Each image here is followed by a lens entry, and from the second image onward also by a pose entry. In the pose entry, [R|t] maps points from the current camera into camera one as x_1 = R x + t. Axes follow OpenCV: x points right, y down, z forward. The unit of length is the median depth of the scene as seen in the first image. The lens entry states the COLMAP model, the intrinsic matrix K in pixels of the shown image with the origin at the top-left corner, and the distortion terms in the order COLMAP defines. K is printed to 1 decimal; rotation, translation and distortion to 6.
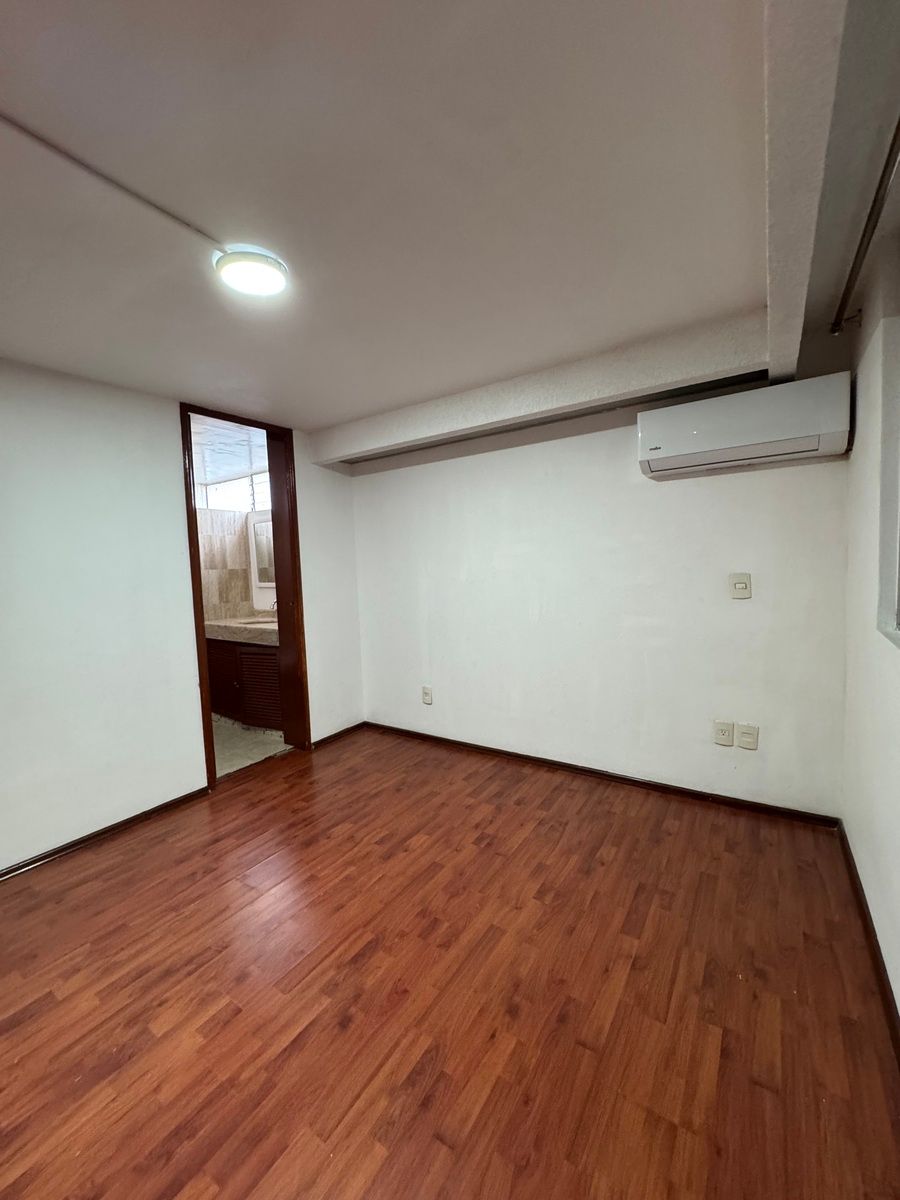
lens RADIAL K [[477.4, 0, 445.4], [0, 477.4, 606.6], [0, 0, 1]] dist [-0.004162, 0.000472]
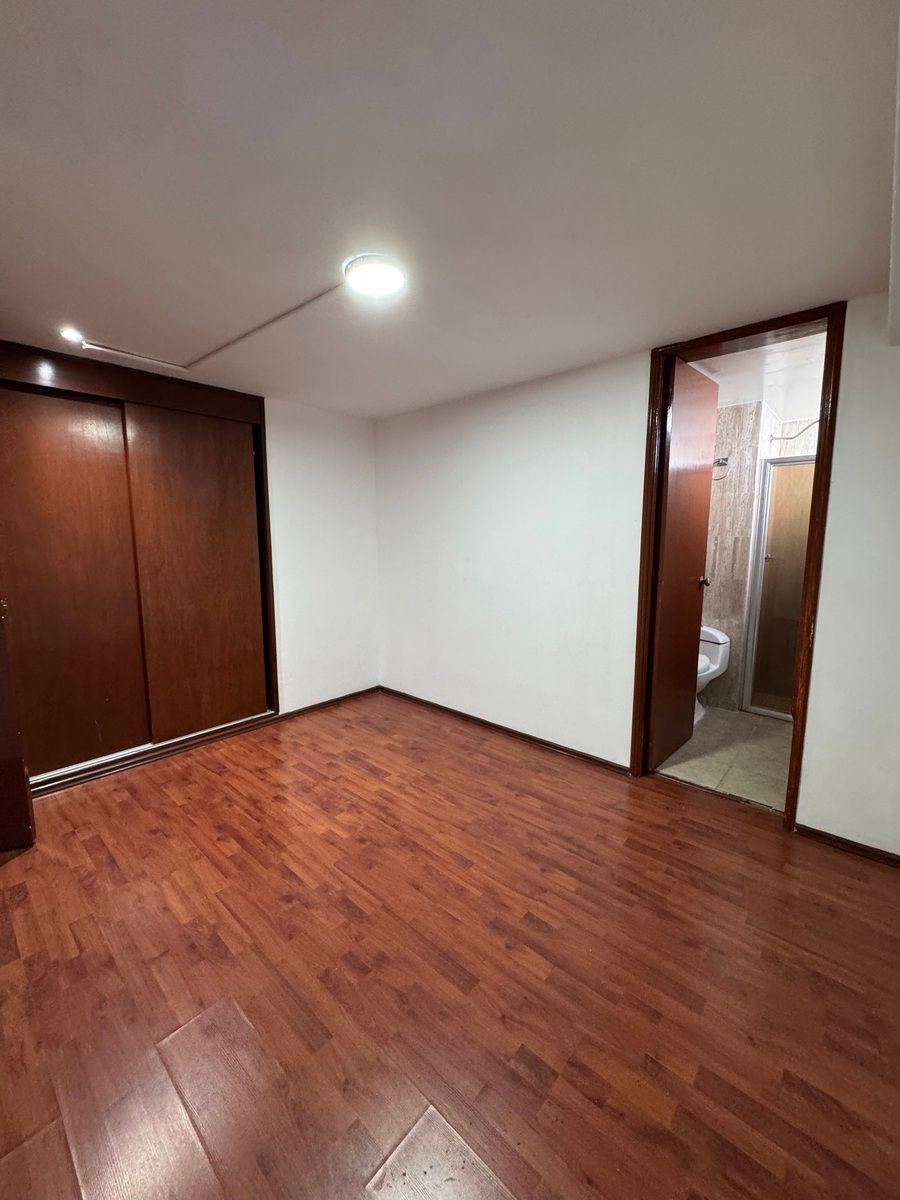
lens RADIAL K [[477.4, 0, 451.1], [0, 477.4, 600.5], [0, 0, 1]] dist [-0.004162, 0.000472]
pose [[-0.130610, 0.172942, -0.976234, 0.527761], [-0.081886, 0.979423, 0.184462, -0.121390], [0.988046, 0.104032, -0.113761, 0.924597]]
